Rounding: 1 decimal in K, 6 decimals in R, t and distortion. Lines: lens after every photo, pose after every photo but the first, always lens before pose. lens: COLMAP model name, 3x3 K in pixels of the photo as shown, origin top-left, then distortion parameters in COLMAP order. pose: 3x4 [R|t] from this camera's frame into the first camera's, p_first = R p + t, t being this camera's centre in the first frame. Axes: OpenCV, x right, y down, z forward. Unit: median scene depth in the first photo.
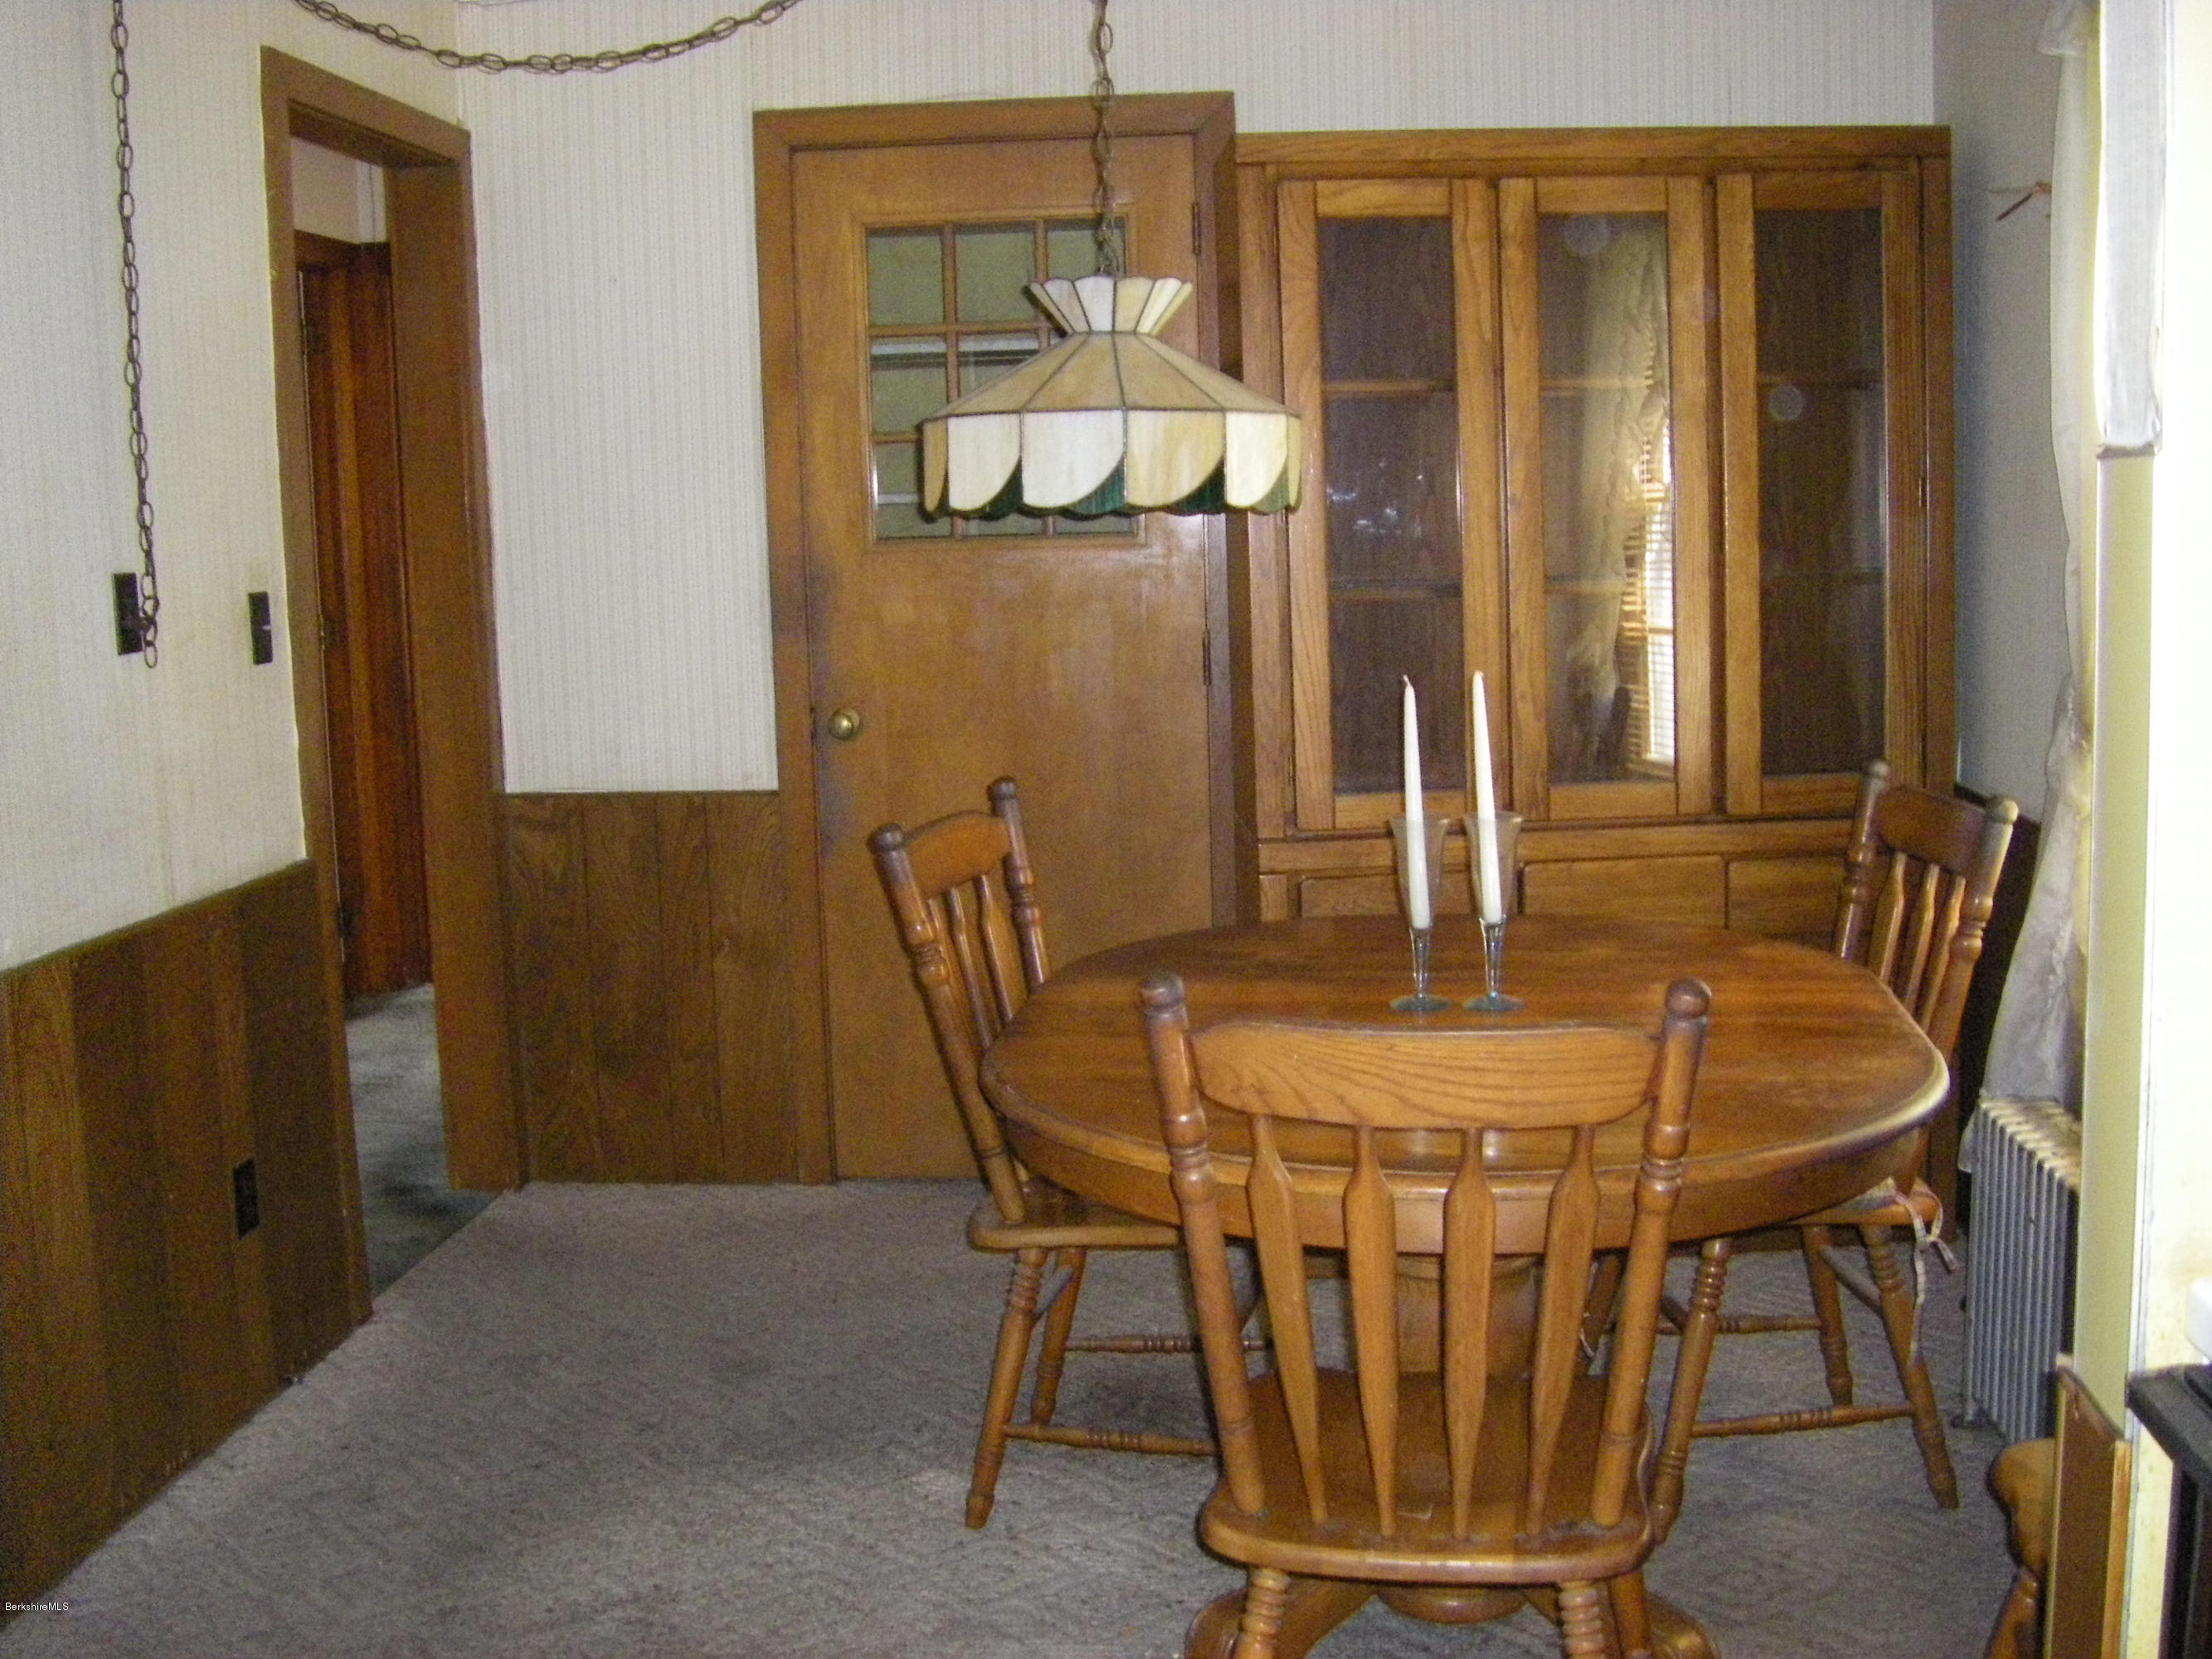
lens RADIAL K [[2492.8, 0, 1106.0], [0, 2492.8, 829.5], [0, 0, 1]] dist [-0.209696, 0.272312]
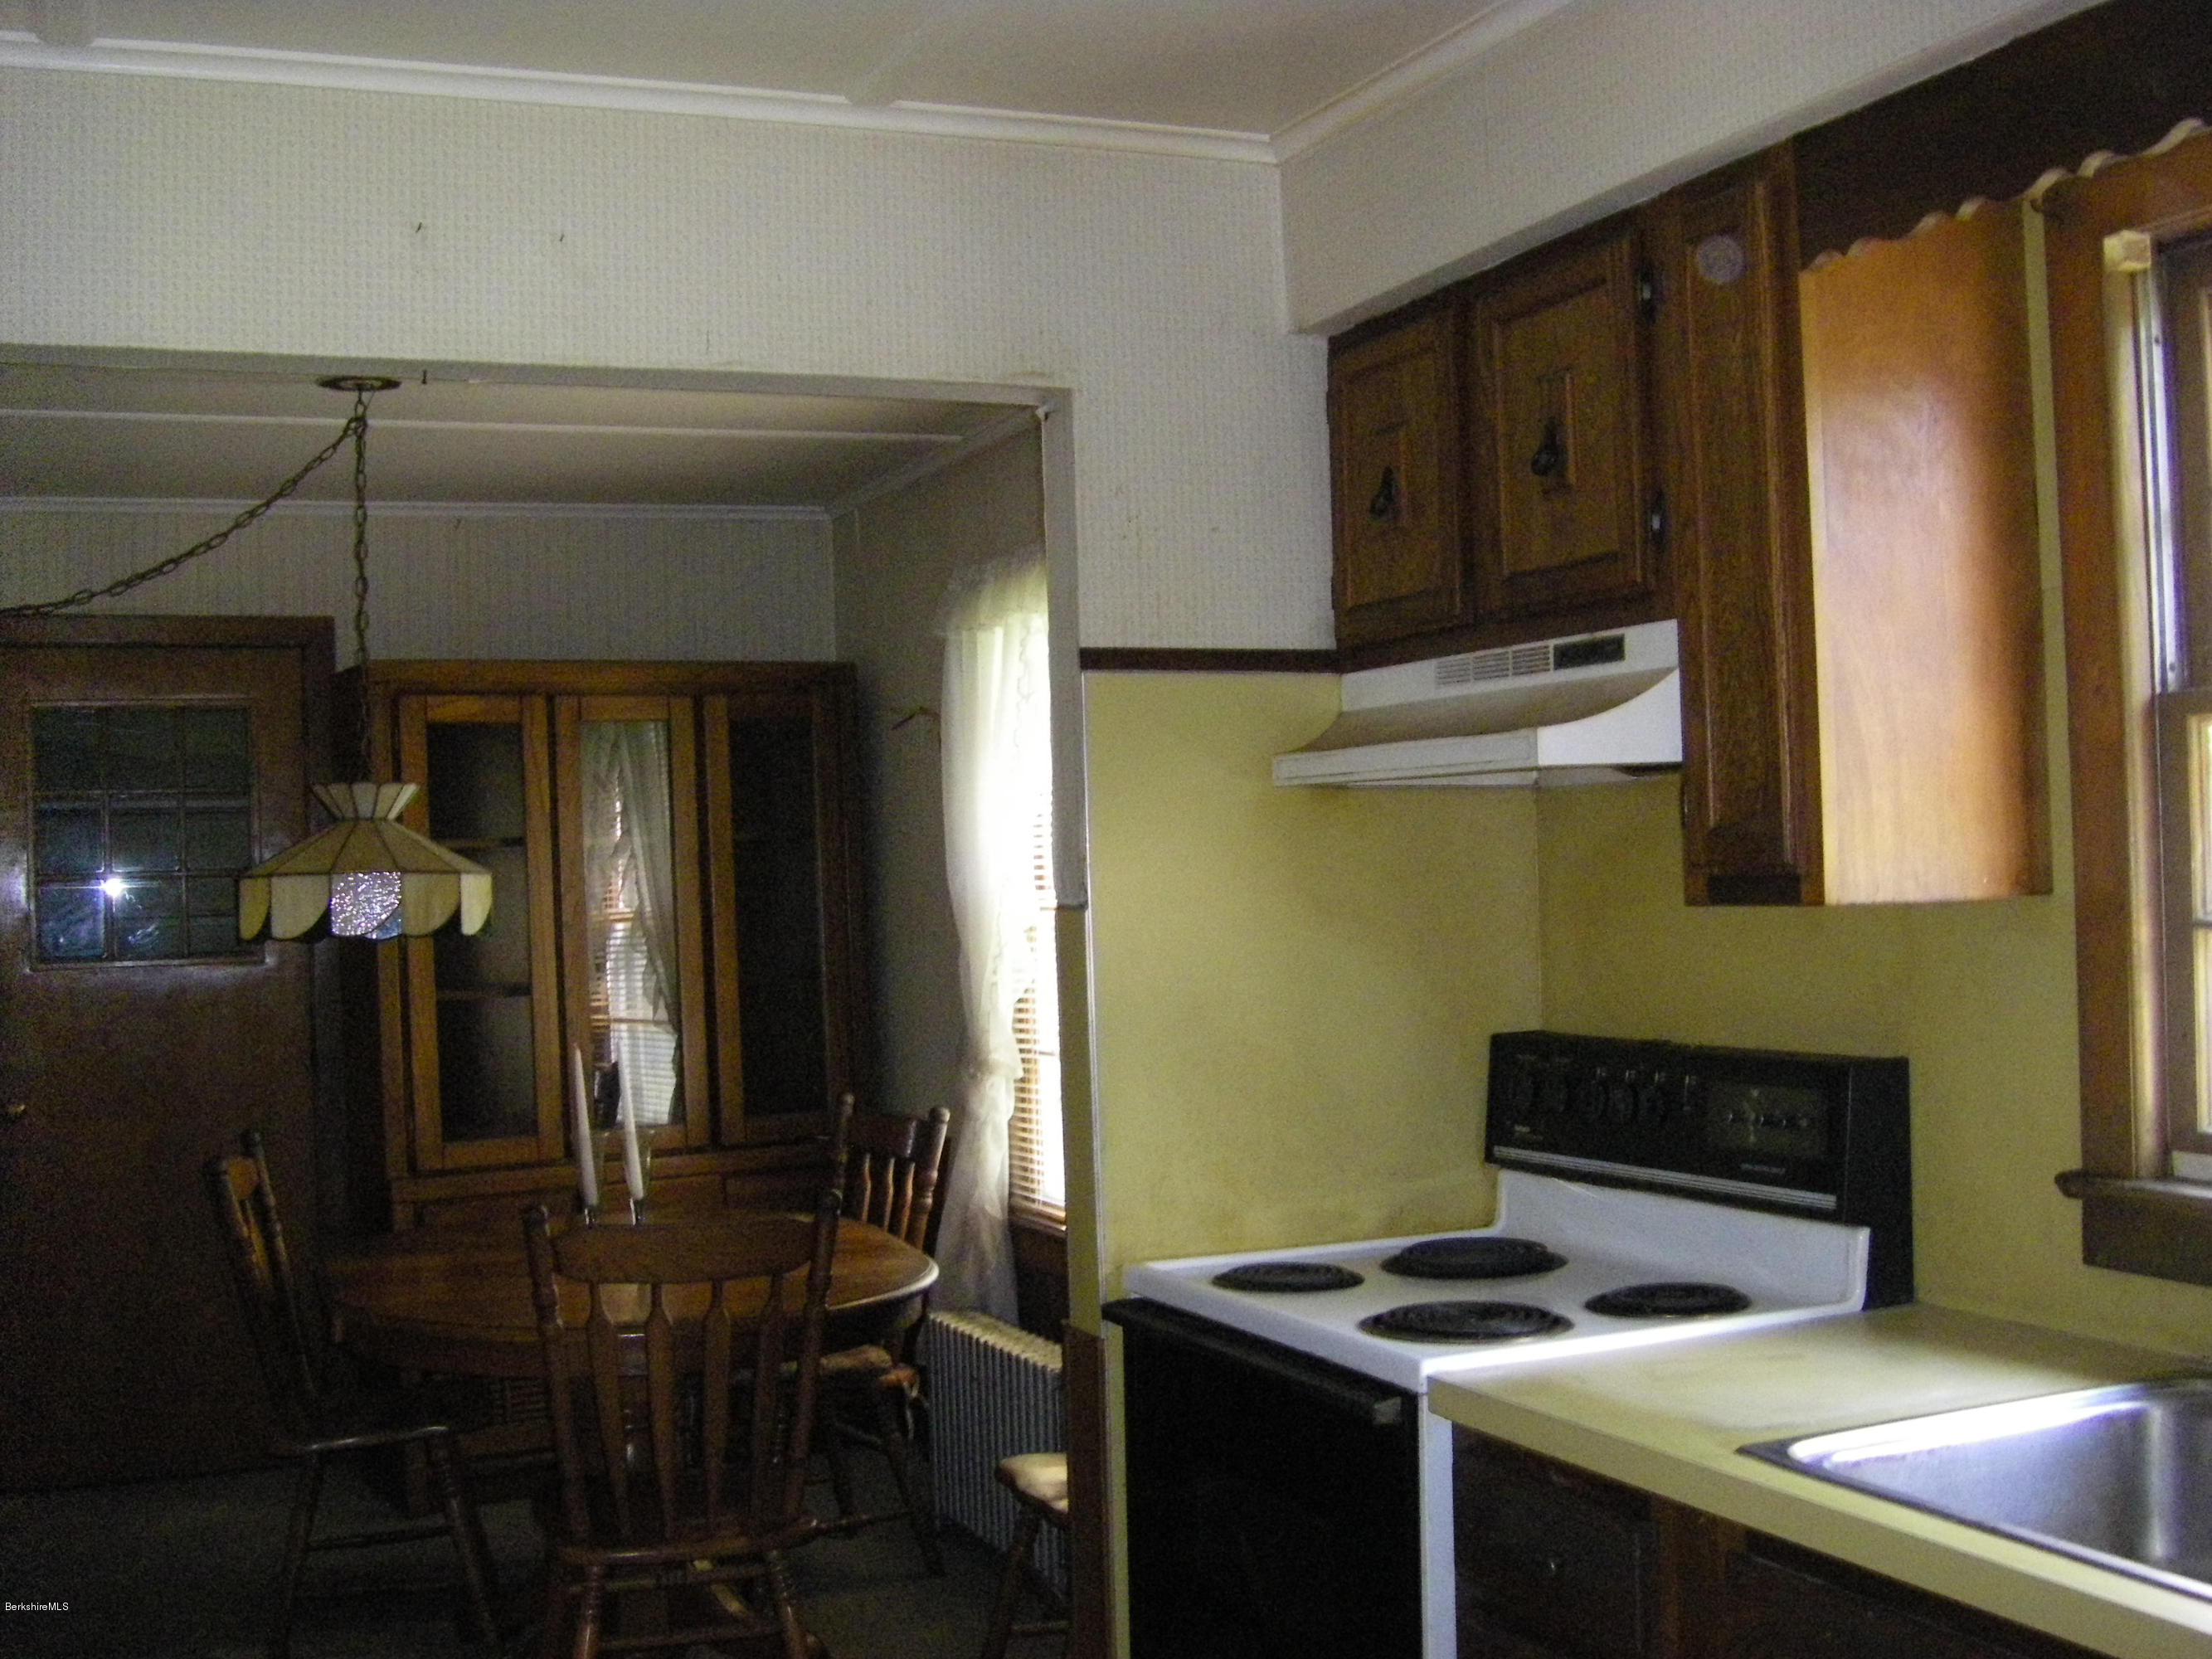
lens RADIAL K [[2492.8, 0, 1106.0], [0, 2492.8, 829.5], [0, 0, 1]] dist [-0.209696, 0.272312]
pose [[0.884240, 0.007909, 0.466966, -0.230638], [0.068937, 0.986694, -0.147250, 0.042259], [-0.461918, 0.162396, 0.871929, -0.386336]]
